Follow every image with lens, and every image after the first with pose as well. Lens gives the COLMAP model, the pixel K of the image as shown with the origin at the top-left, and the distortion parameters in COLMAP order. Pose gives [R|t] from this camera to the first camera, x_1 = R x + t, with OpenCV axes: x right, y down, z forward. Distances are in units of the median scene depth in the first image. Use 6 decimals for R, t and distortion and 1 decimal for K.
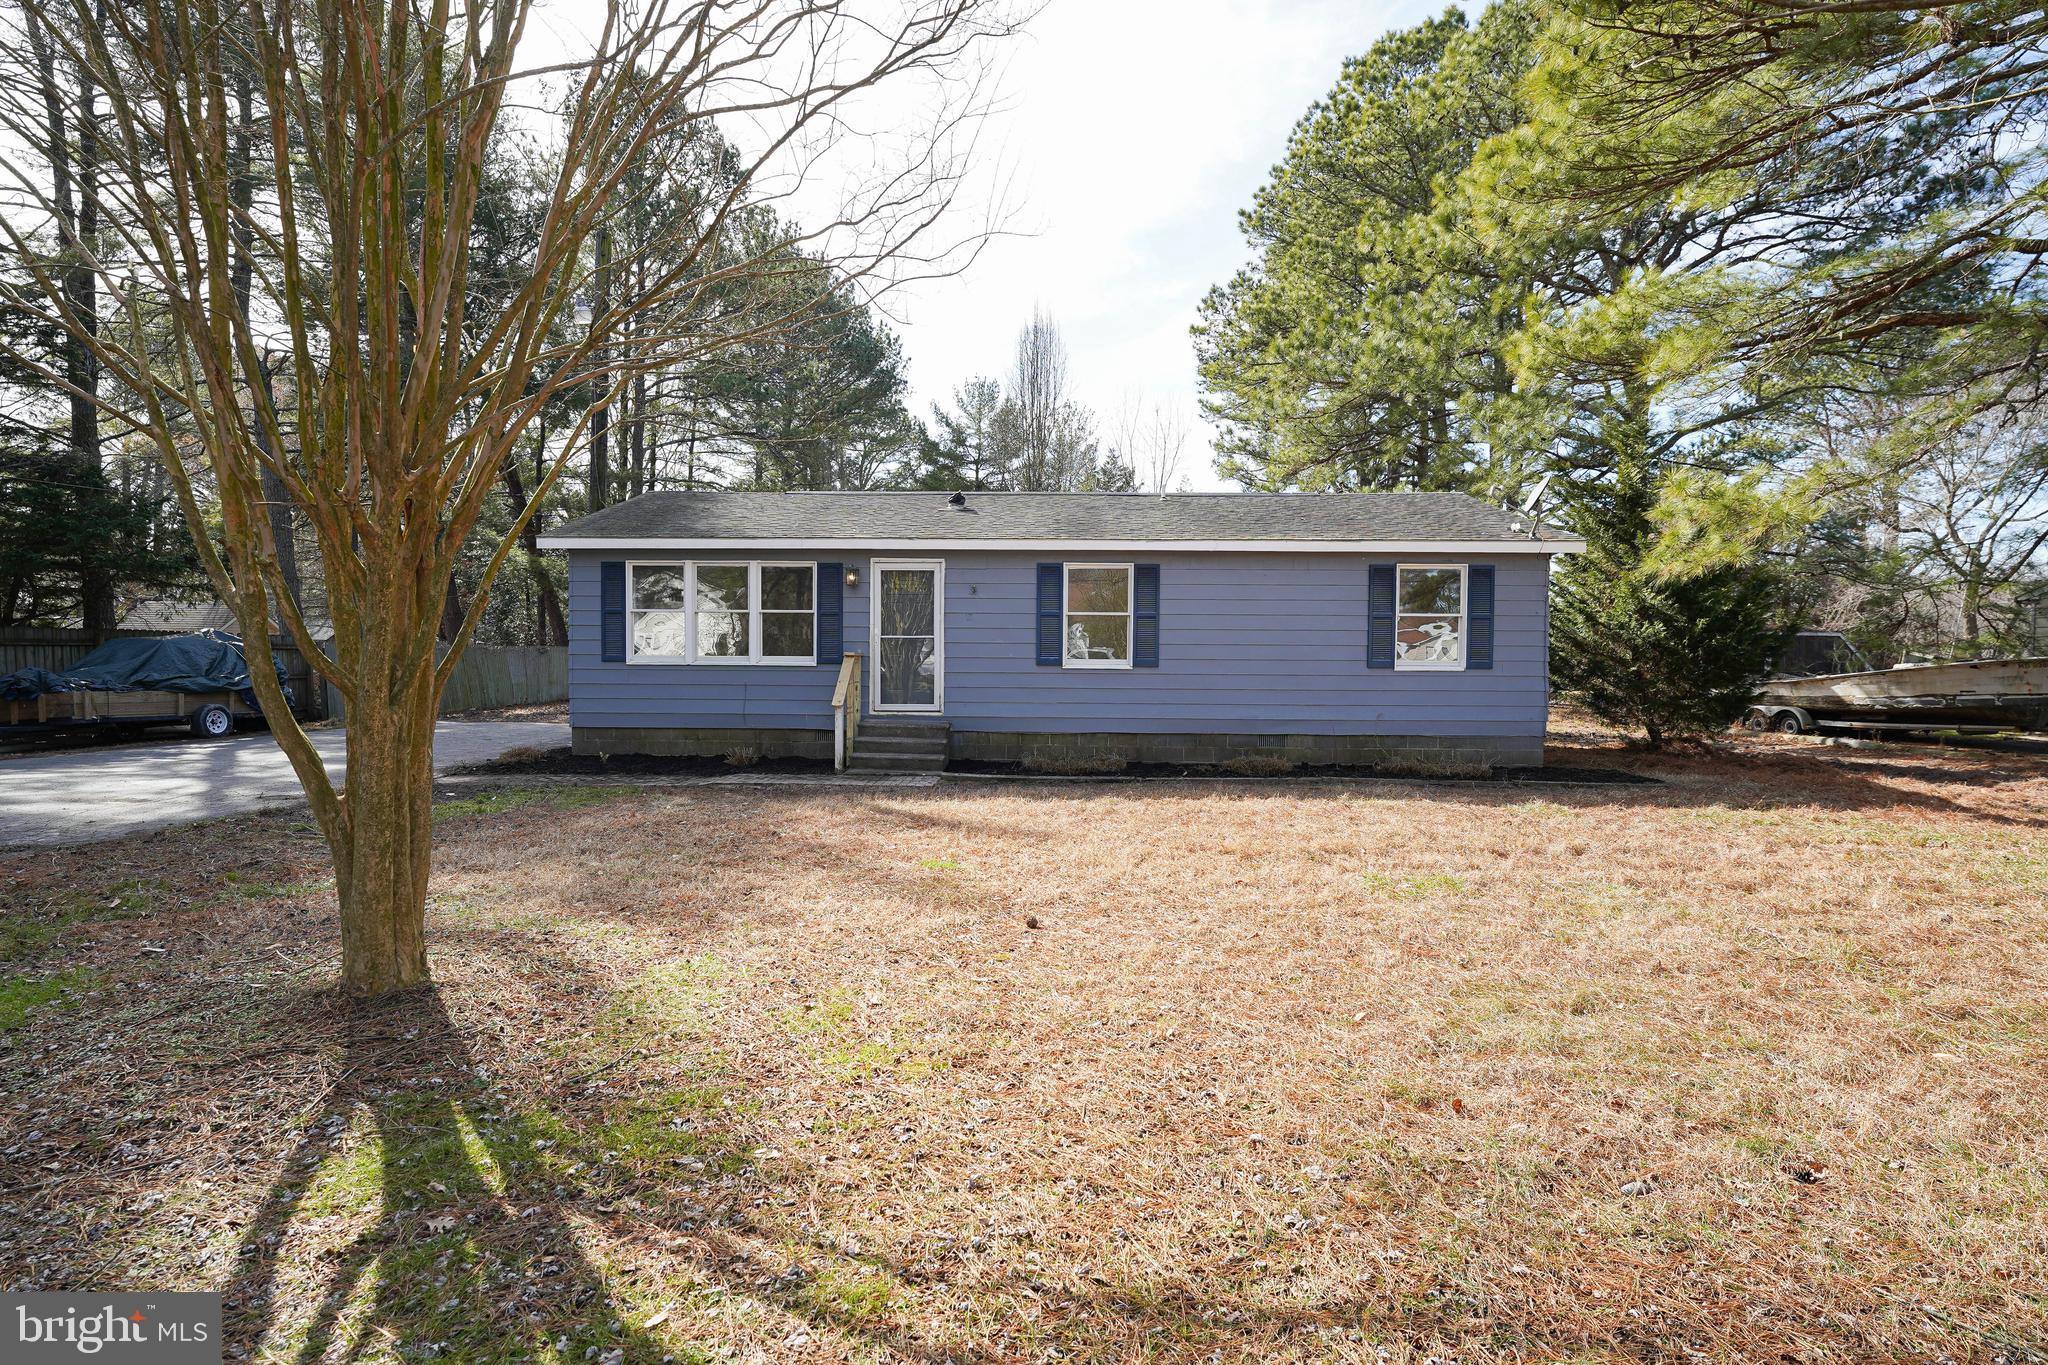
lens RADIAL K [[1028.5, 0, 1019.5], [0, 1028.5, 682.0], [0, 0, 1]] dist [-0.003083, -0.000477]
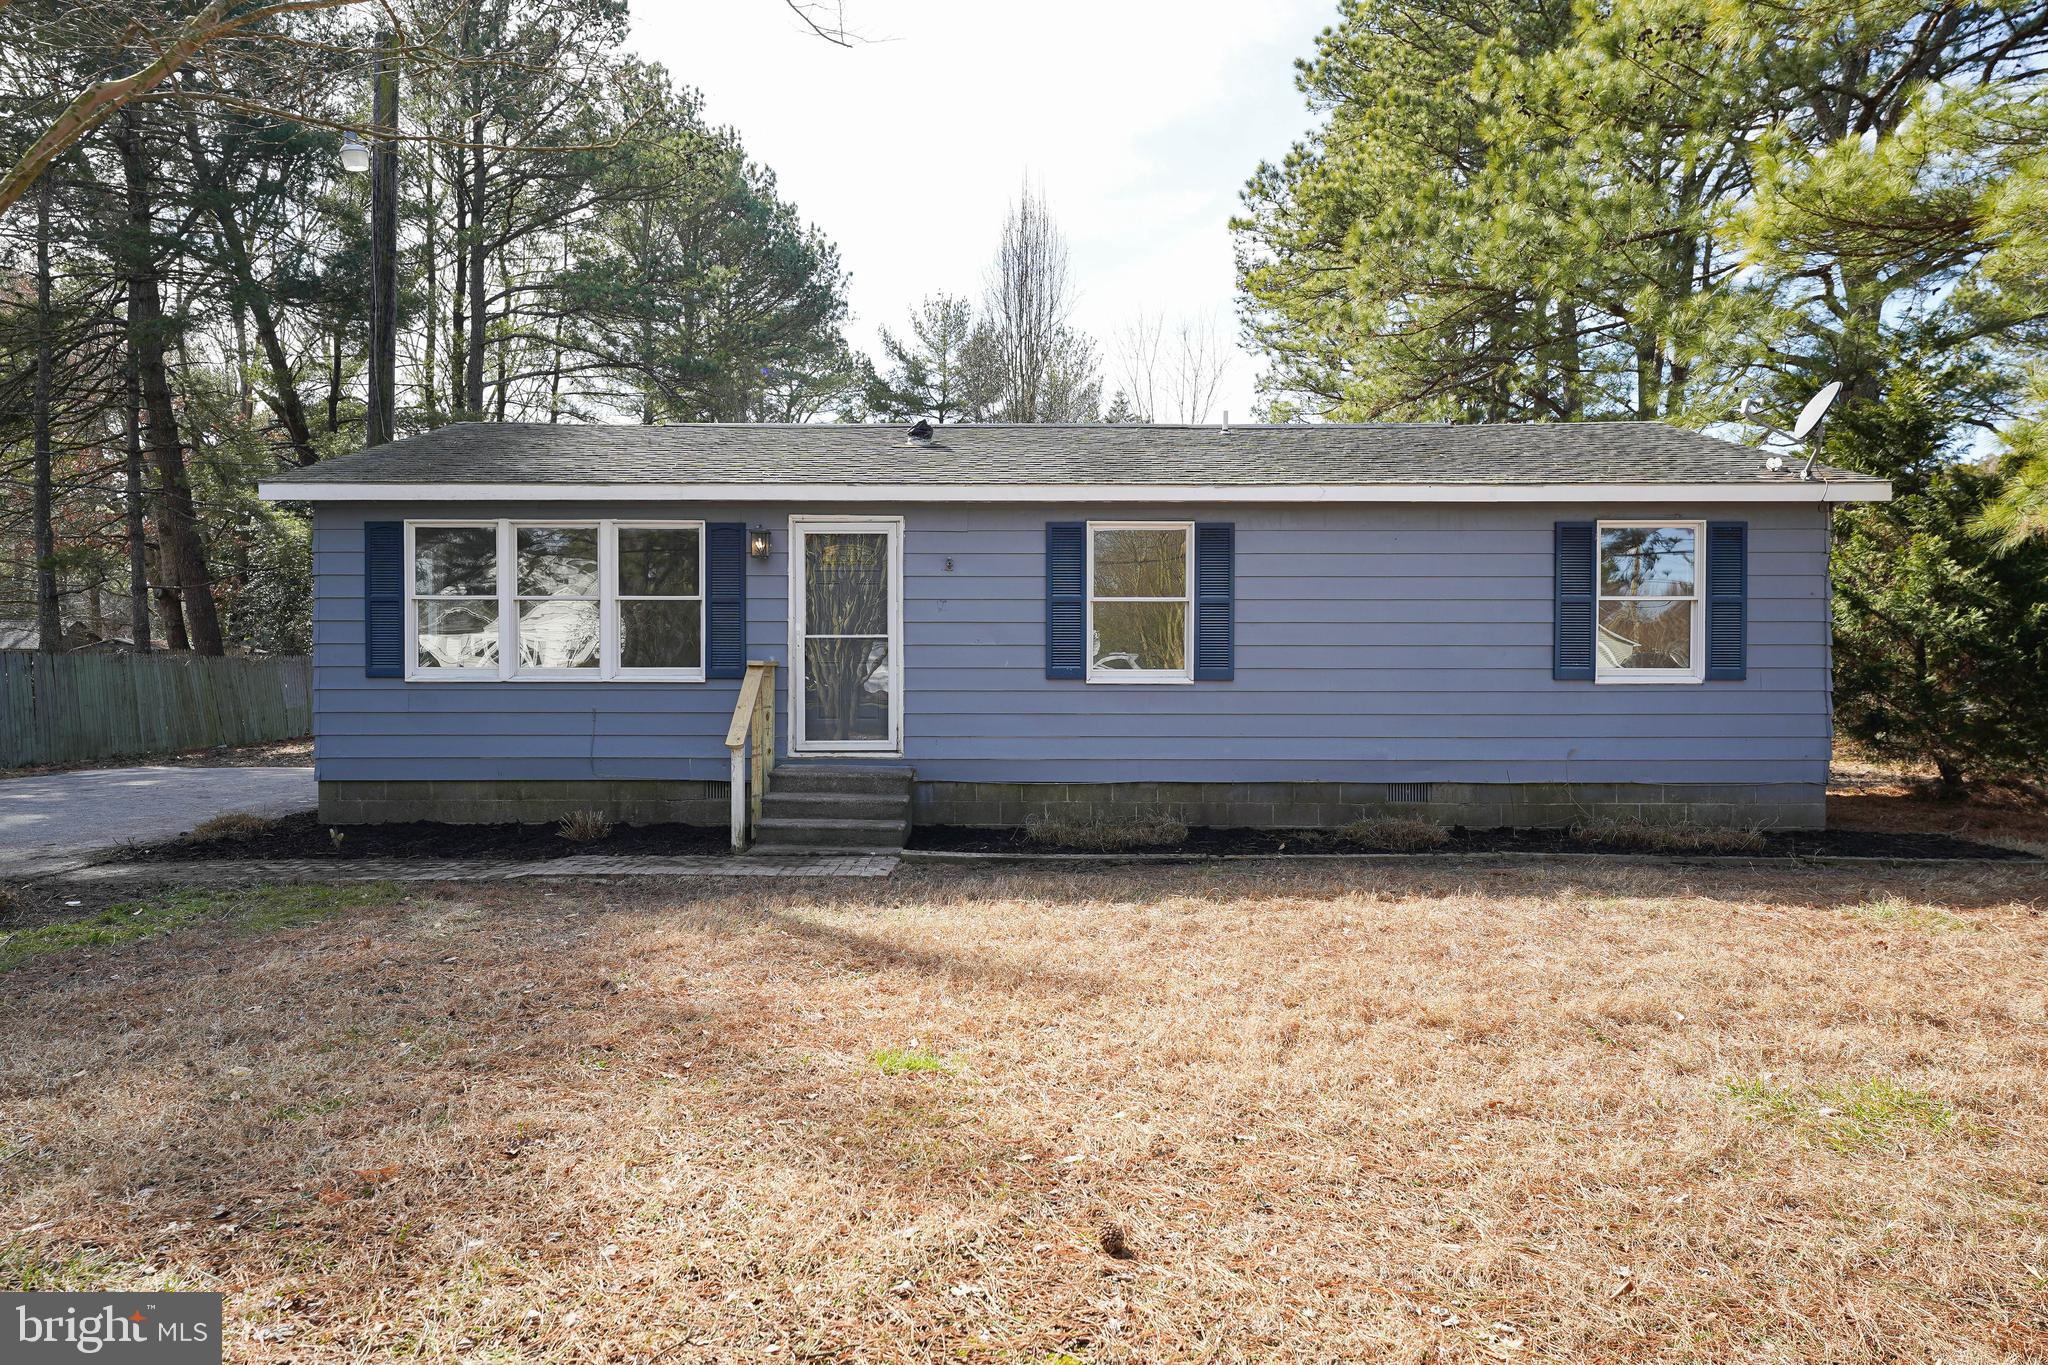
lens RADIAL K [[1277.4, 0, 1024.0], [0, 1277.4, 682.5], [0, 0, 1]] dist [0.016736, 0.000759]
pose [[0.999632, -0.006307, 0.026386, -0.017372], [0.006632, 0.999903, -0.012248, -0.003986], [-0.026307, 0.012419, 0.999577, 0.178263]]
